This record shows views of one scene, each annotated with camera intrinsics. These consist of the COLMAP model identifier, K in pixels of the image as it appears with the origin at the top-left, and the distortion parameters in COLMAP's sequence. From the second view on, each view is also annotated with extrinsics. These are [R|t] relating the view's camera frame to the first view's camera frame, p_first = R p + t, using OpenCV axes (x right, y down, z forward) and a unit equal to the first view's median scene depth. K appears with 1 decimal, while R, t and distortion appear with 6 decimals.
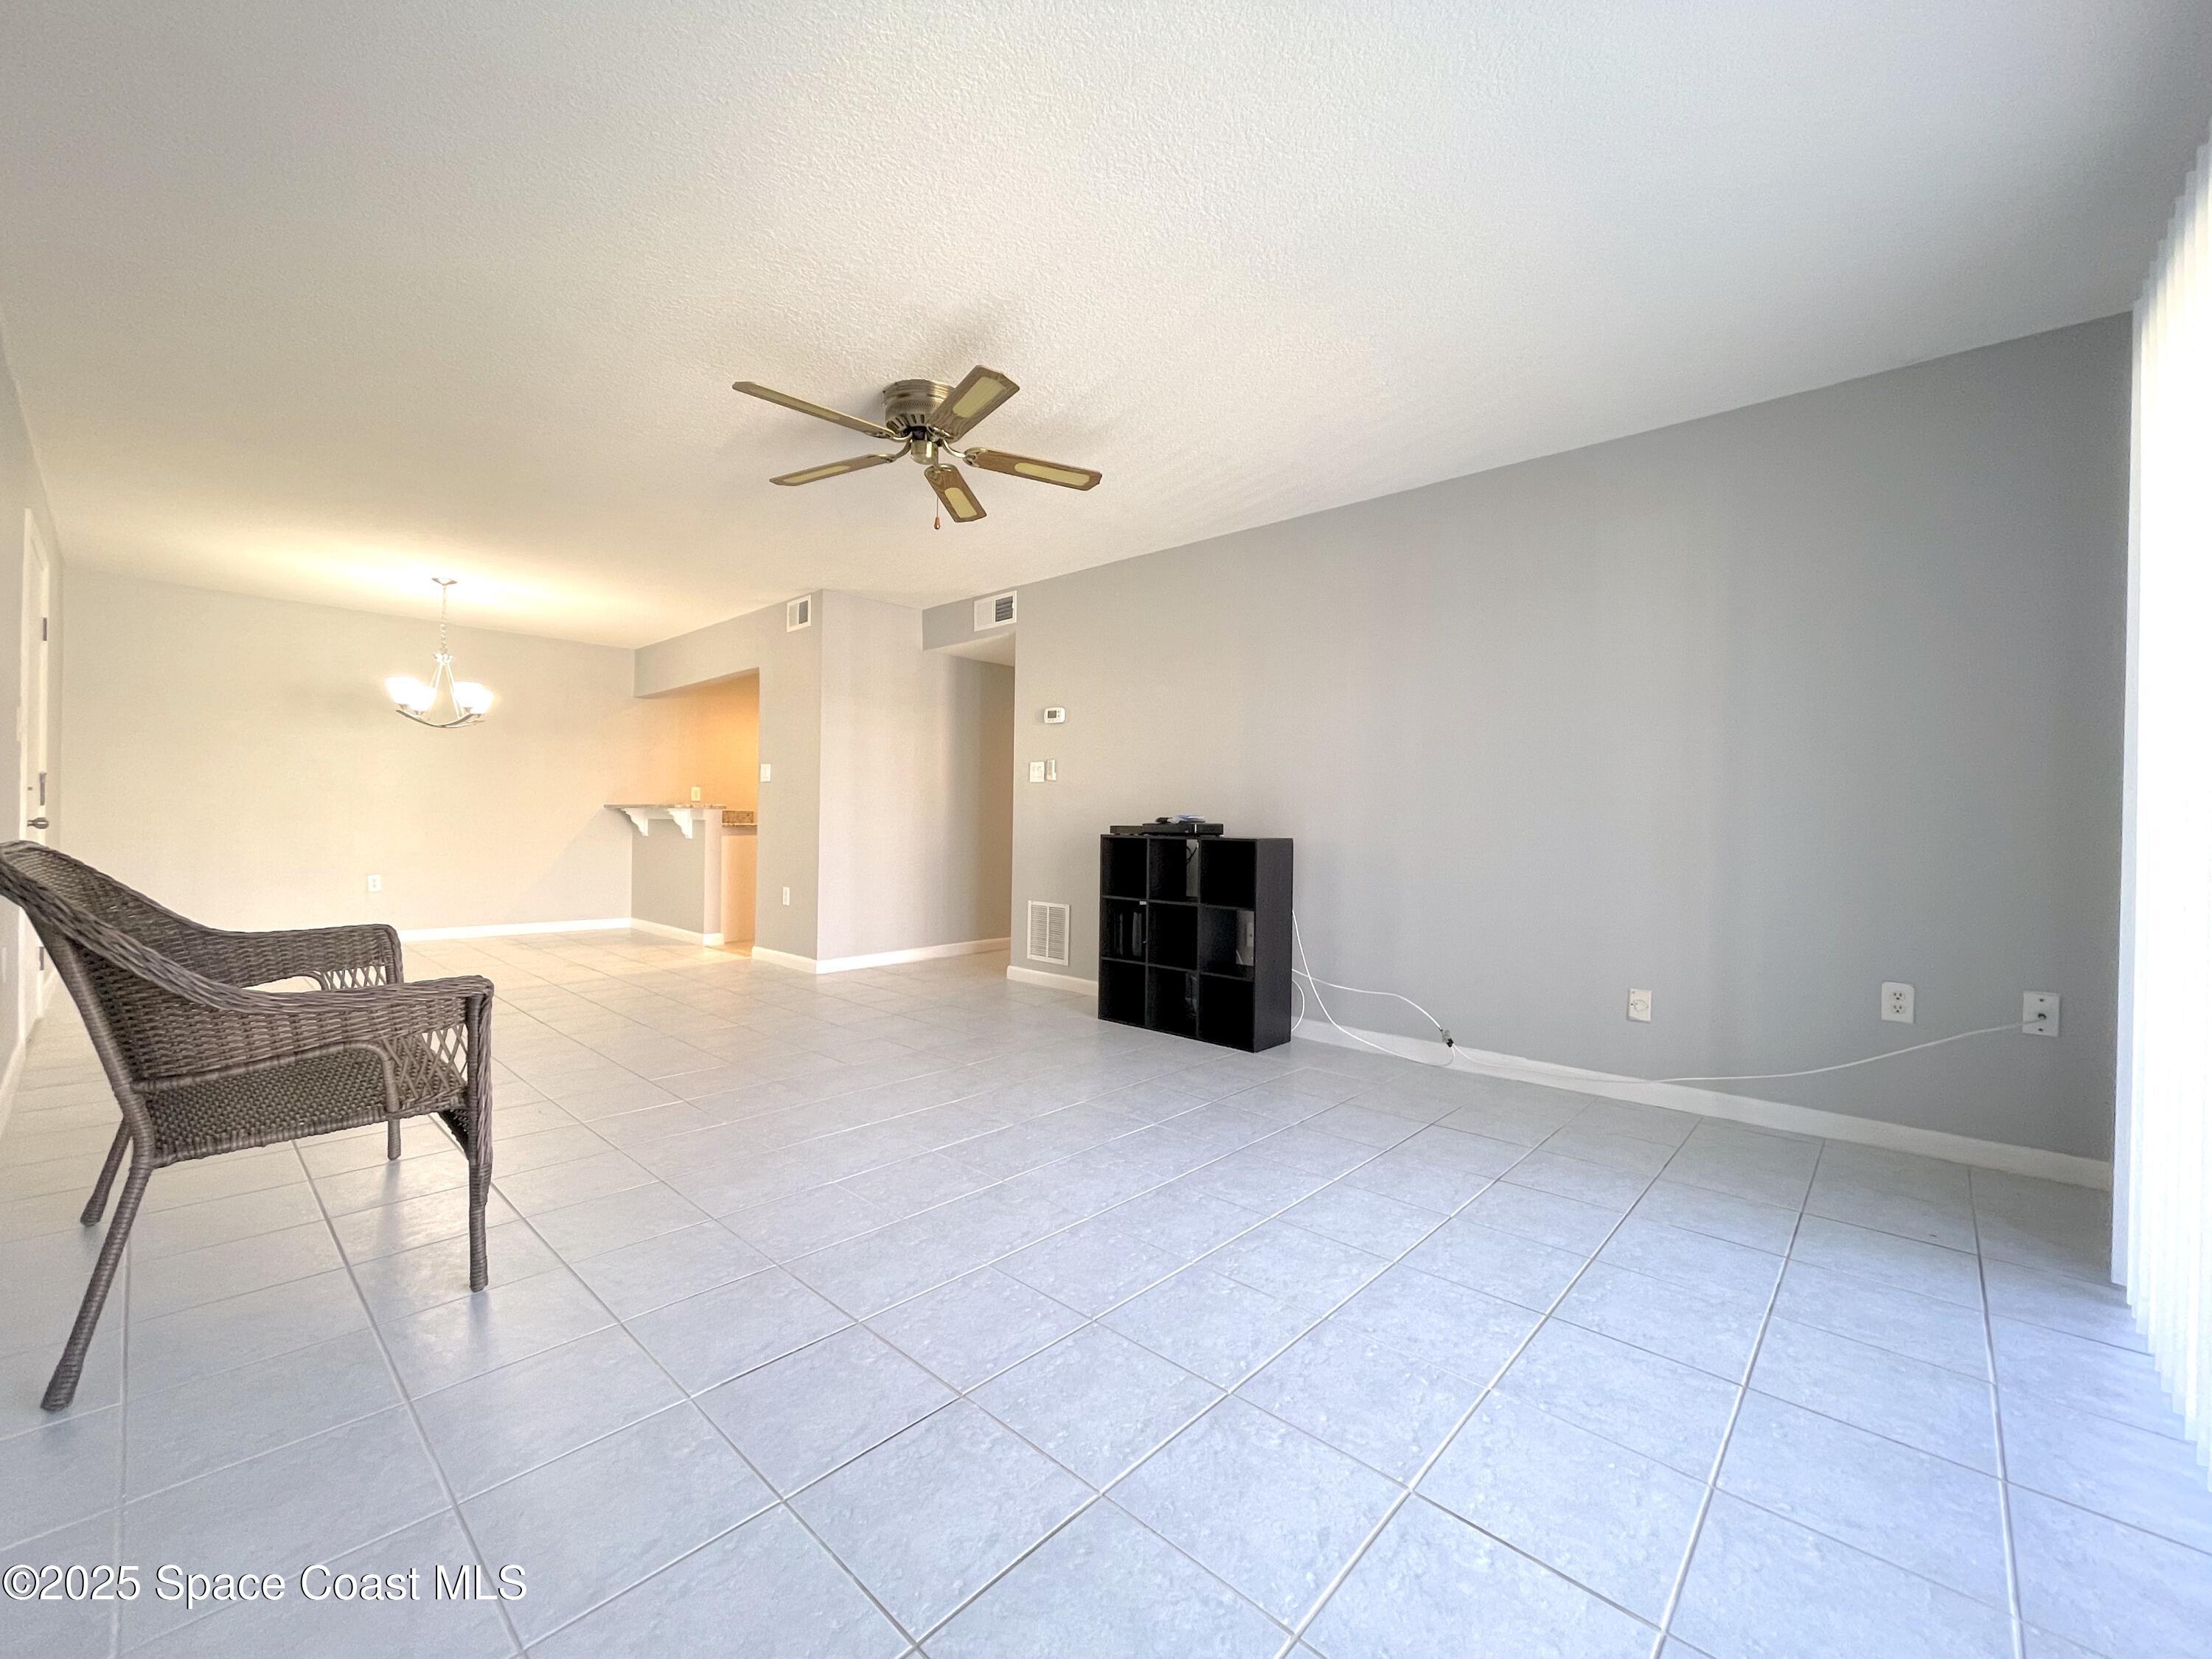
lens RADIAL K [[892.0, 0, 1099.8], [0, 892.0, 824.0], [0, 0, 1]] dist [-0.004587, 0.002070]
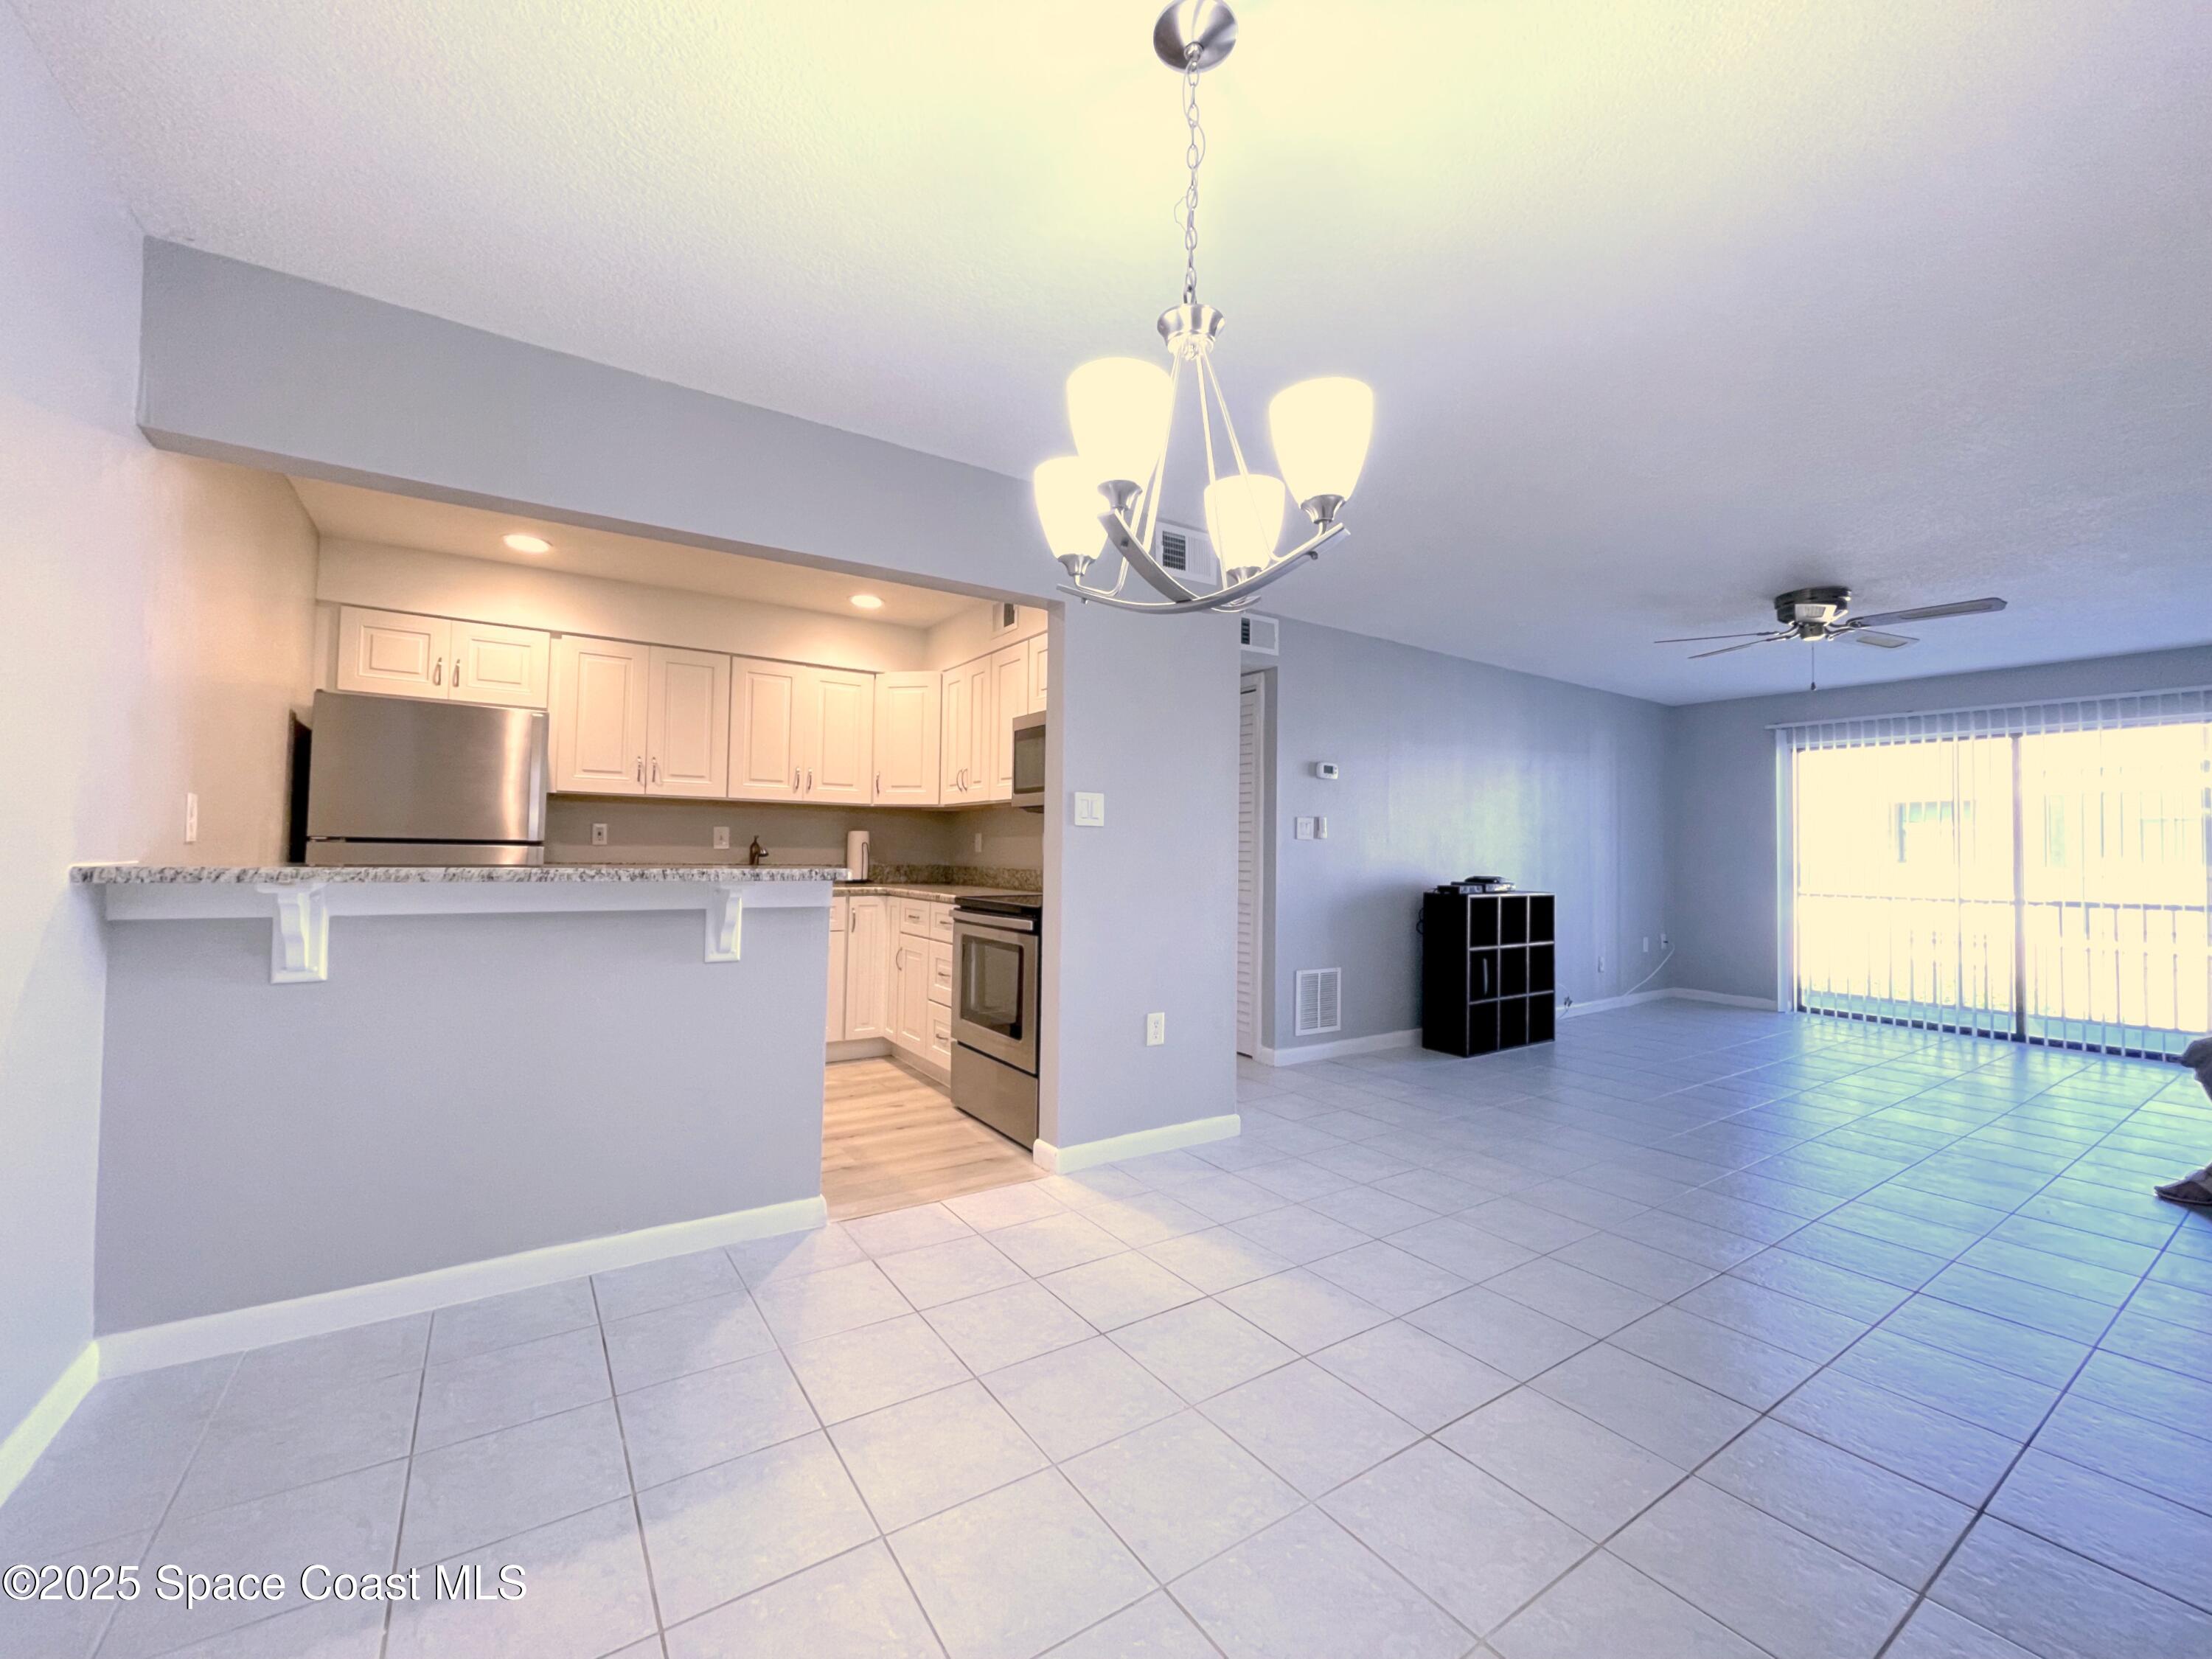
lens RADIAL K [[892.0, 0, 1106.3], [0, 892.0, 820.8], [0, 0, 1]] dist [-0.004587, 0.002070]
pose [[0.229301, 0.022411, 0.973098, -1.267861], [-0.010839, 0.999732, -0.020470, -0.056914], [-0.973295, -0.005853, 0.229483, 1.239824]]
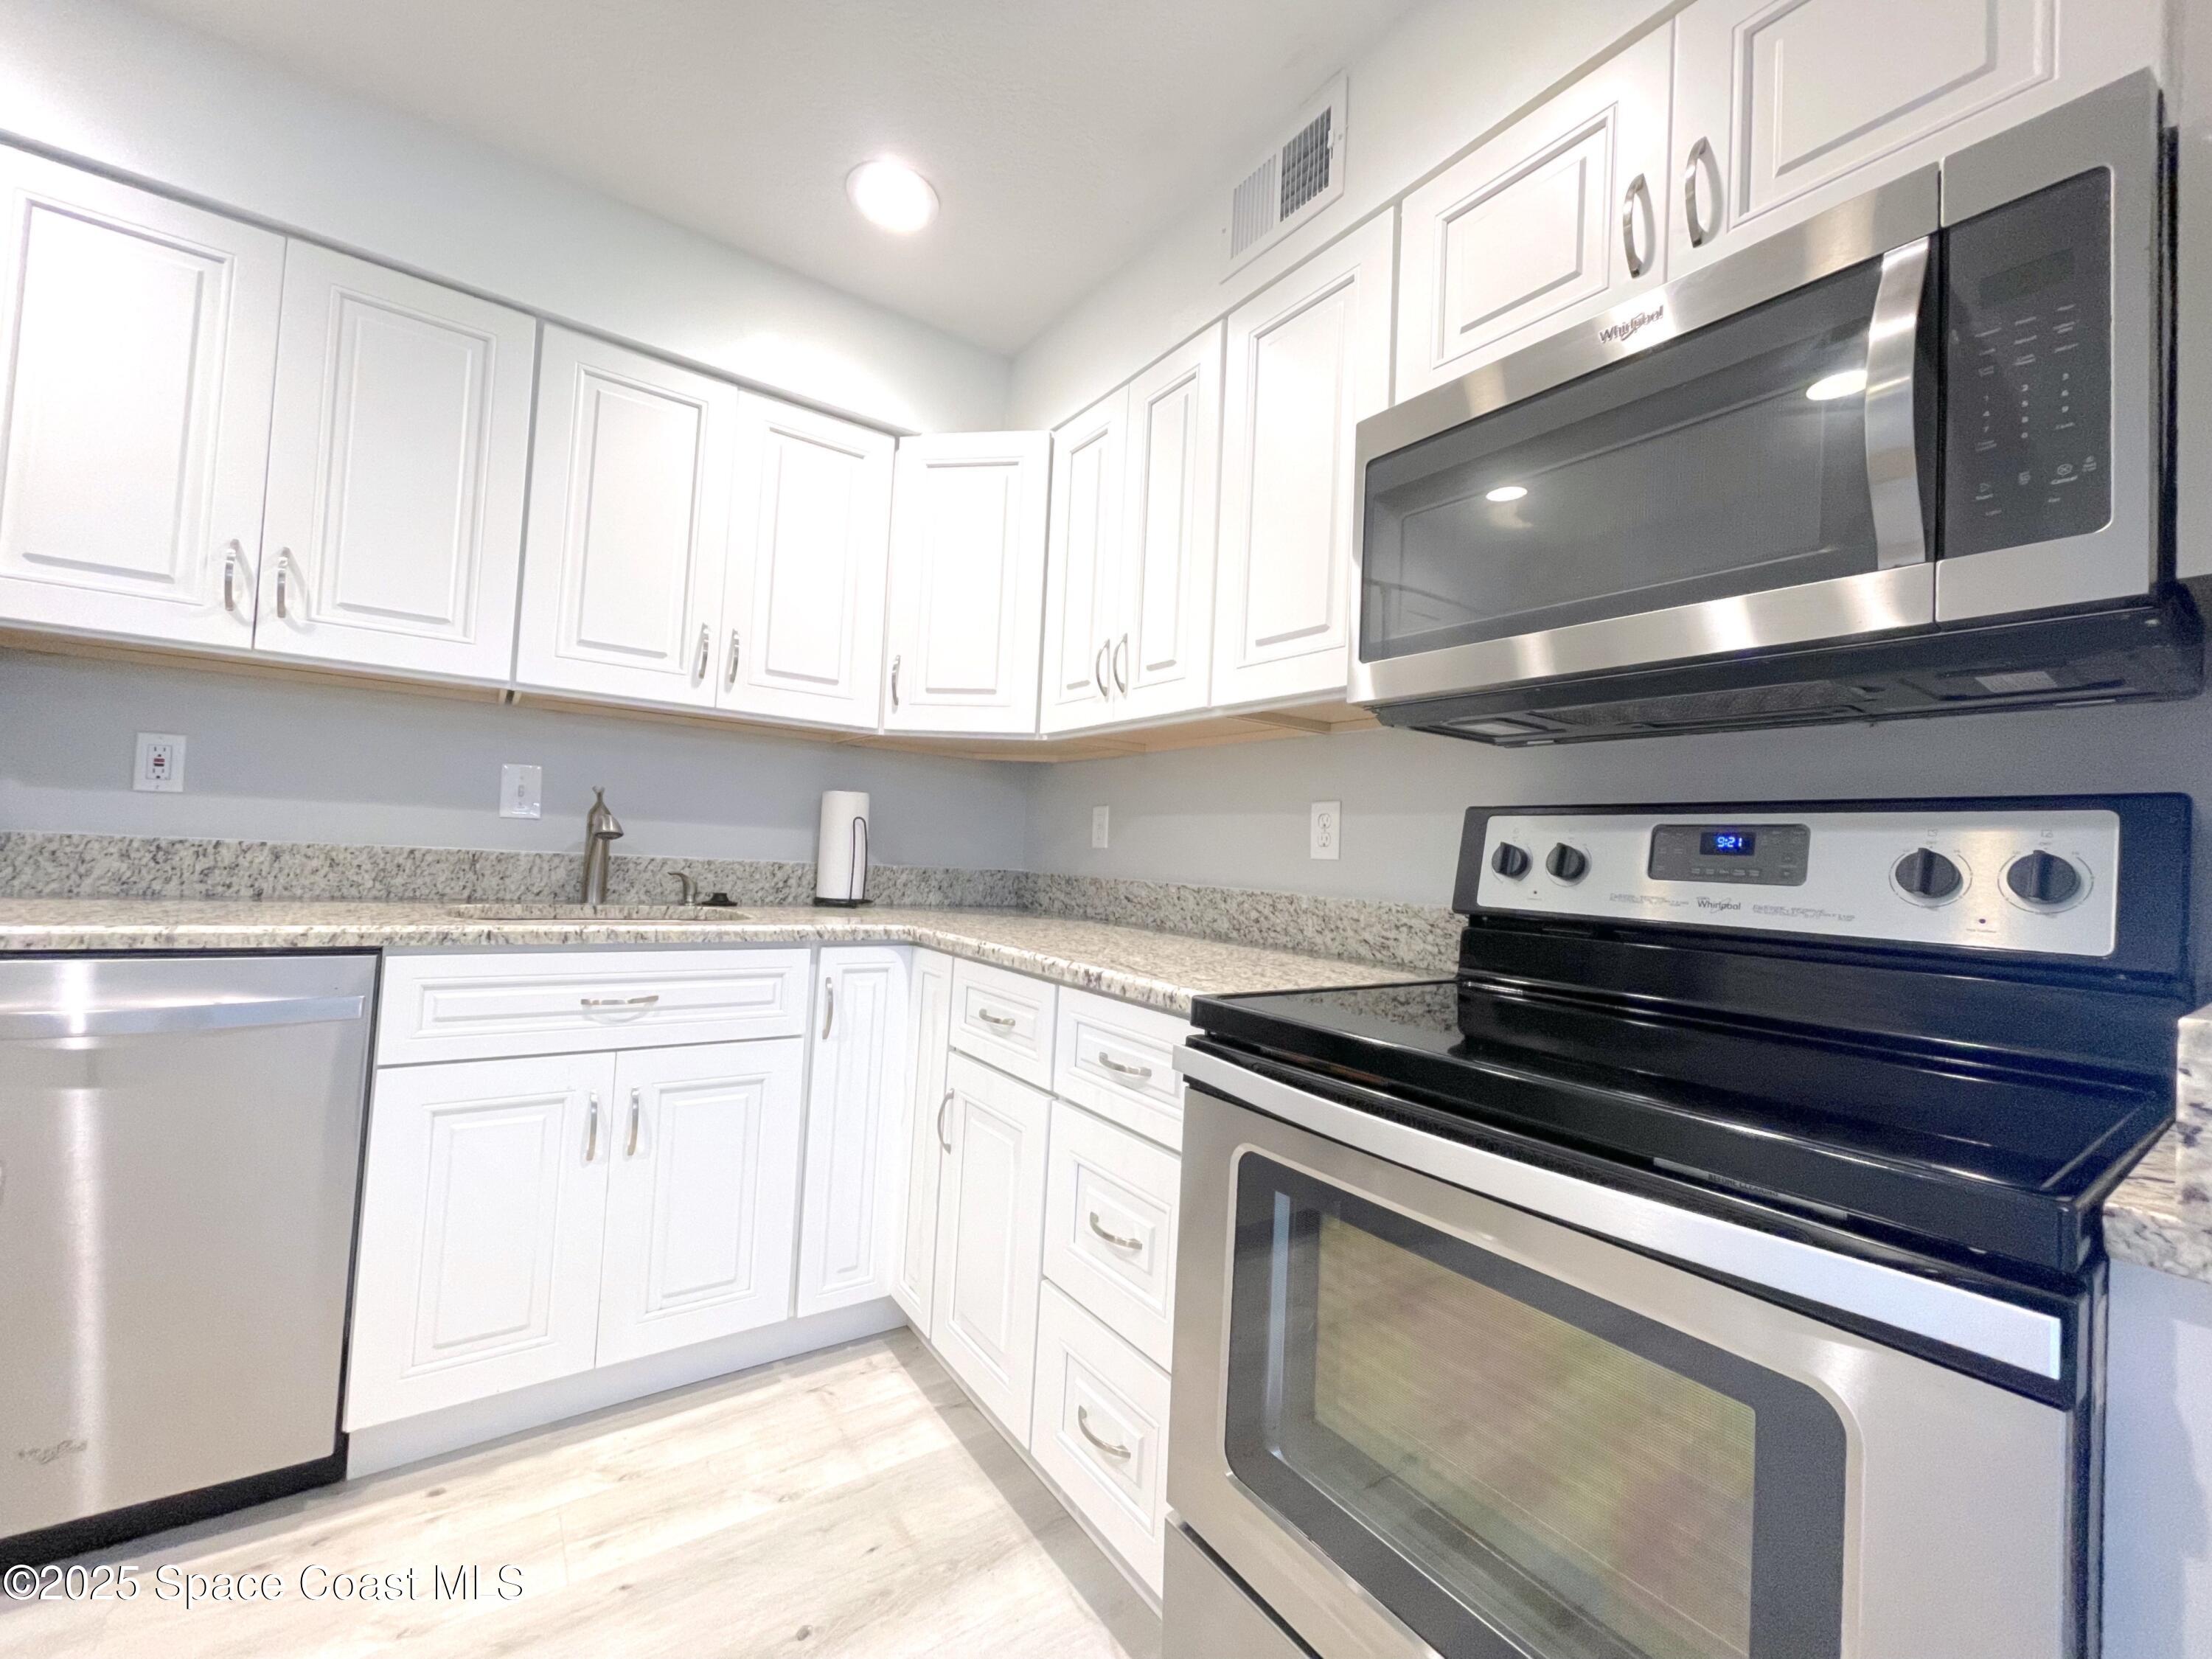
lens RADIAL K [[892.0, 0, 1106.6], [0, 892.0, 823.0], [0, 0, 1]] dist [-0.004587, 0.002070]
pose [[0.203885, 0.029487, 0.978551, -0.667149], [-0.046782, 0.998698, -0.020347, -0.040709], [-0.977876, -0.041630, 0.204999, 1.576773]]
